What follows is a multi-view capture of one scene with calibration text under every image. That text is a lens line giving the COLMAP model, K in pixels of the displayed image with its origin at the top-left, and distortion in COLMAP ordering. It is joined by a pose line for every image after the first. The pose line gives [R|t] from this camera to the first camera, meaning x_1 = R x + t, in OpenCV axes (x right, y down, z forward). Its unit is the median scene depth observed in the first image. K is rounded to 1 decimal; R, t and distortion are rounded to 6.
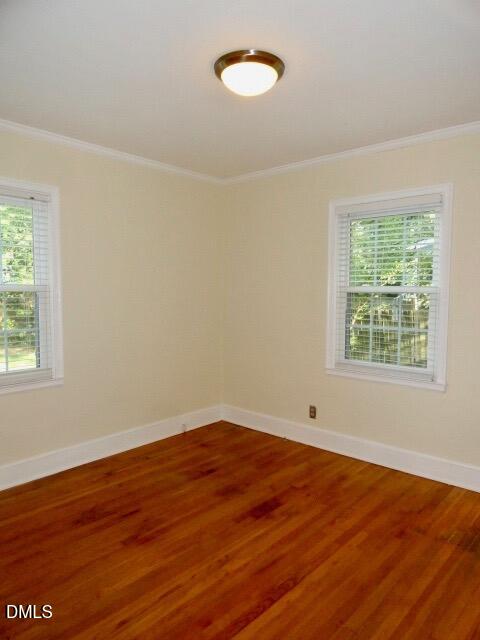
lens RADIAL K [[450.8, 0, 240.0], [0, 450.8, 320.0], [0, 0, 1]] dist [0.000402, 0.001960]
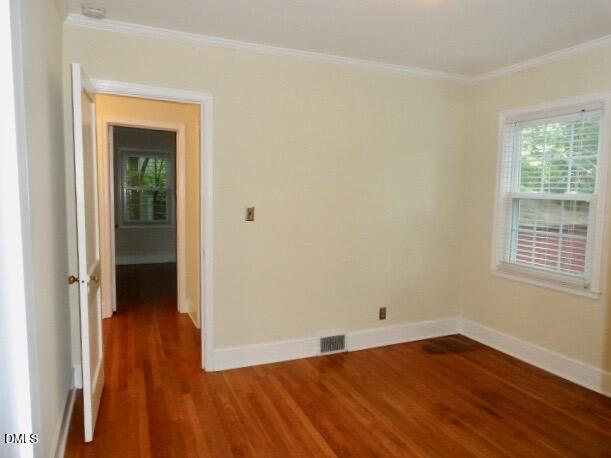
lens RADIAL K [[430.4, 0, 305.5], [0, 430.4, 229.0], [0, 0, 1]] dist [0.000402, 0.001960]
pose [[-0.425966, 0.070259, -0.902007, 0.886736], [-0.077827, 0.990439, 0.113900, -0.079283], [0.901386, 0.118718, -0.416425, 1.061791]]
